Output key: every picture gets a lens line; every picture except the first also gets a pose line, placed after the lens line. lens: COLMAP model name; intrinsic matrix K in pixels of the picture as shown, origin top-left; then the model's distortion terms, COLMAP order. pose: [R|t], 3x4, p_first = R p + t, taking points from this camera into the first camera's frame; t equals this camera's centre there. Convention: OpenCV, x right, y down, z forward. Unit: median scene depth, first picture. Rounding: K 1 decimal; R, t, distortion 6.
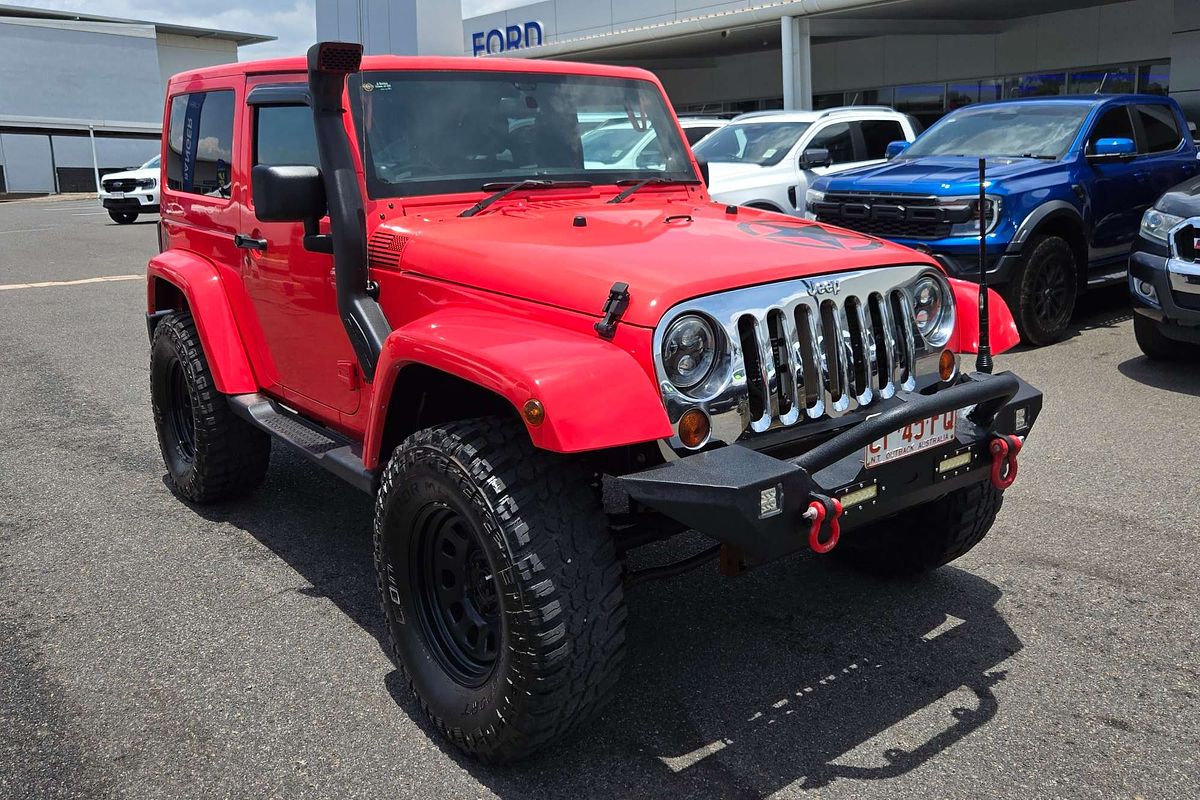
lens RADIAL K [[993.4, 0, 606.3], [0, 993.4, 351.0], [0, 0, 1]] dist [0.028939, 0.006213]
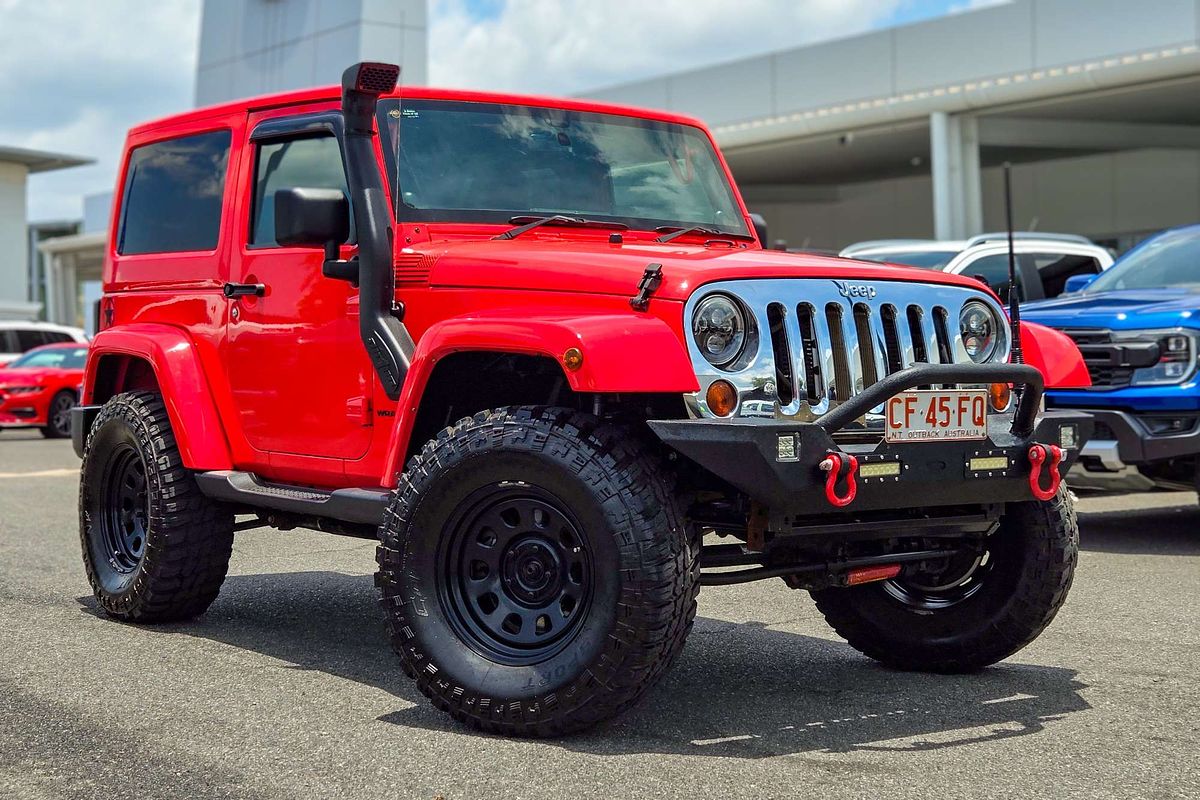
lens RADIAL K [[1909.5, 0, 571.2], [0, 1909.5, 434.1], [0, 0, 1]] dist [0.013984, -0.245772]
pose [[0.998900, 0.019459, -0.042663, 0.012758], [-0.026496, 0.984889, -0.171146, 0.372280], [0.038688, 0.172088, 0.984322, -0.794218]]
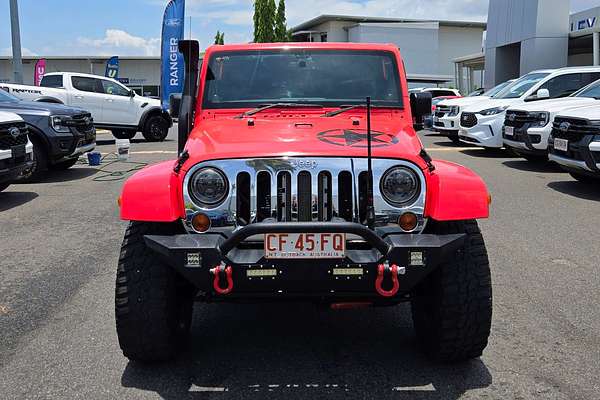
lens RADIAL K [[589.2, 0, 298.8], [0, 589.2, 198.3], [0, 0, 1]] dist [0.058187, 0.001943]
pose [[0.789609, 0.122339, -0.601291, 0.776735], [-0.134362, 0.990614, 0.025107, -0.023805], [0.598719, 0.060966, 0.798636, 0.119735]]
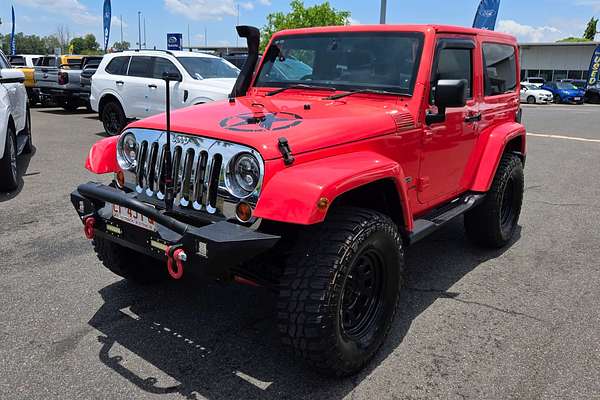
lens RADIAL K [[477.0, 0, 300.4], [0, 477.0, 188.0], [0, 0, 1]] dist [0.036072, 0.003655]
pose [[0.261803, 0.254916, -0.930847, 1.054442], [-0.227676, 0.953579, 0.197107, -0.189633], [0.937882, 0.160328, 0.307688, 0.848740]]
